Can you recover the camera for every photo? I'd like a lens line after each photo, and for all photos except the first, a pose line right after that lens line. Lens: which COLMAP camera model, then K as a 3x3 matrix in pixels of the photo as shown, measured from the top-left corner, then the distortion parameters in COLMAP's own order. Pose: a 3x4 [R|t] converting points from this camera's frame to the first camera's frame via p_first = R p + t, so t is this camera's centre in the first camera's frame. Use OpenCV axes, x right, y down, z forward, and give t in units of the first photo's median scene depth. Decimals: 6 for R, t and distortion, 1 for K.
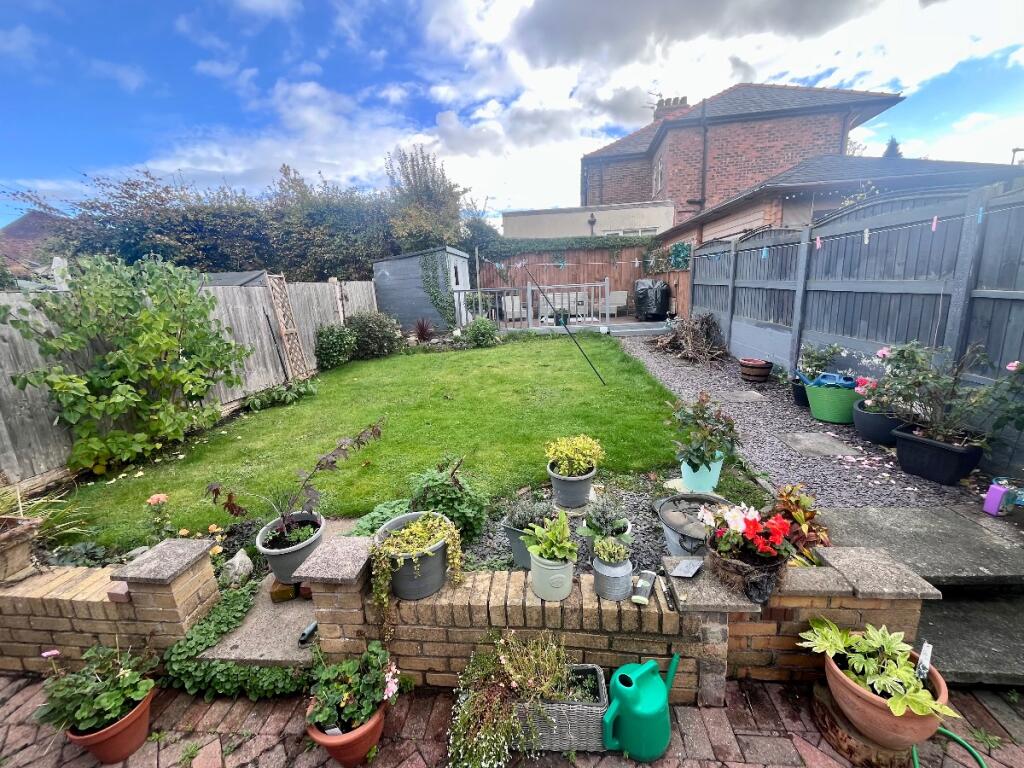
lens RADIAL K [[410.4, 0, 514.6], [0, 410.4, 374.3], [0, 0, 1]] dist [-0.002099, 0.000131]
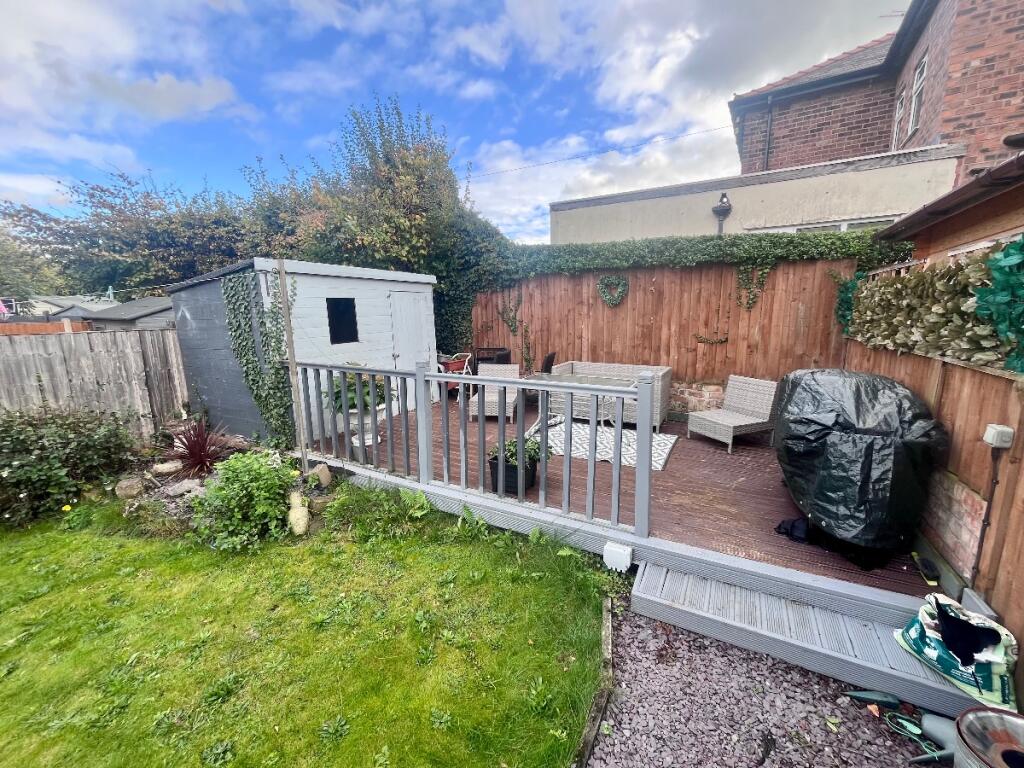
lens RADIAL K [[410.4, 0, 510.2], [0, 410.4, 378.3], [0, 0, 1]] dist [-0.002099, 0.000131]
pose [[0.918692, 0.102941, -0.381324, 0.238324], [-0.116990, 0.993038, -0.013775, -0.209197], [0.377251, 0.057266, 0.924339, 0.697488]]
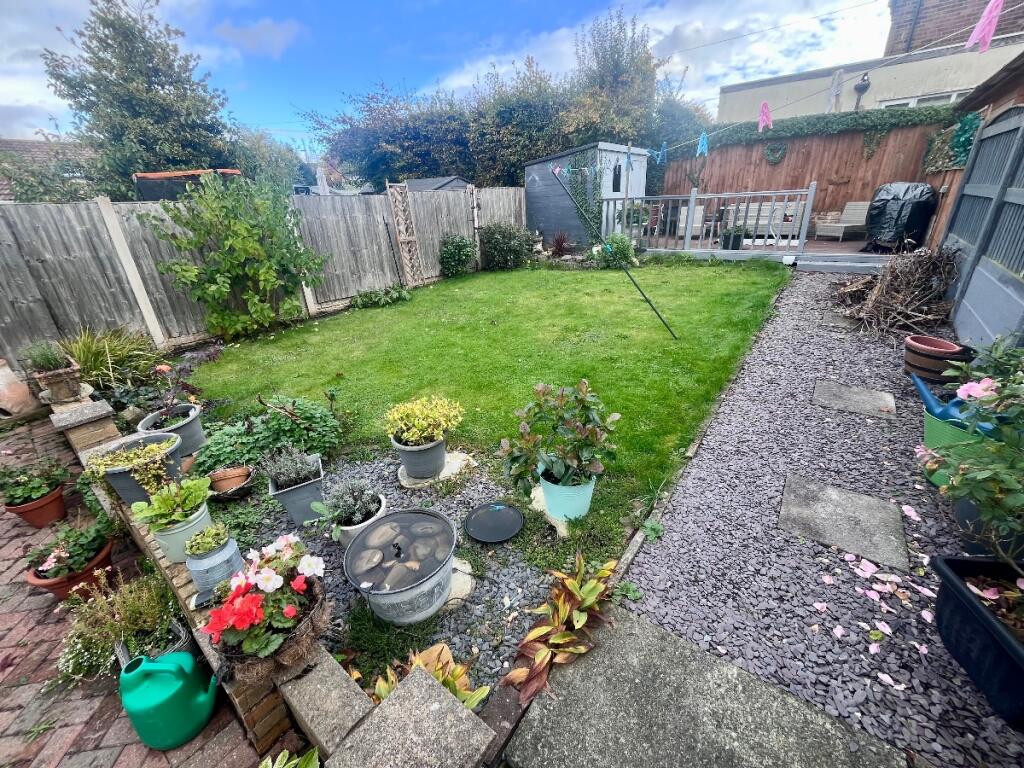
lens RADIAL K [[410.4, 0, 514.0], [0, 410.4, 380.8], [0, 0, 1]] dist [-0.002099, 0.000131]
pose [[0.848936, 0.223508, -0.478906, 0.194745], [-0.110025, 0.961059, 0.253496, -0.032827], [0.516916, -0.162510, 0.840469, 0.112781]]
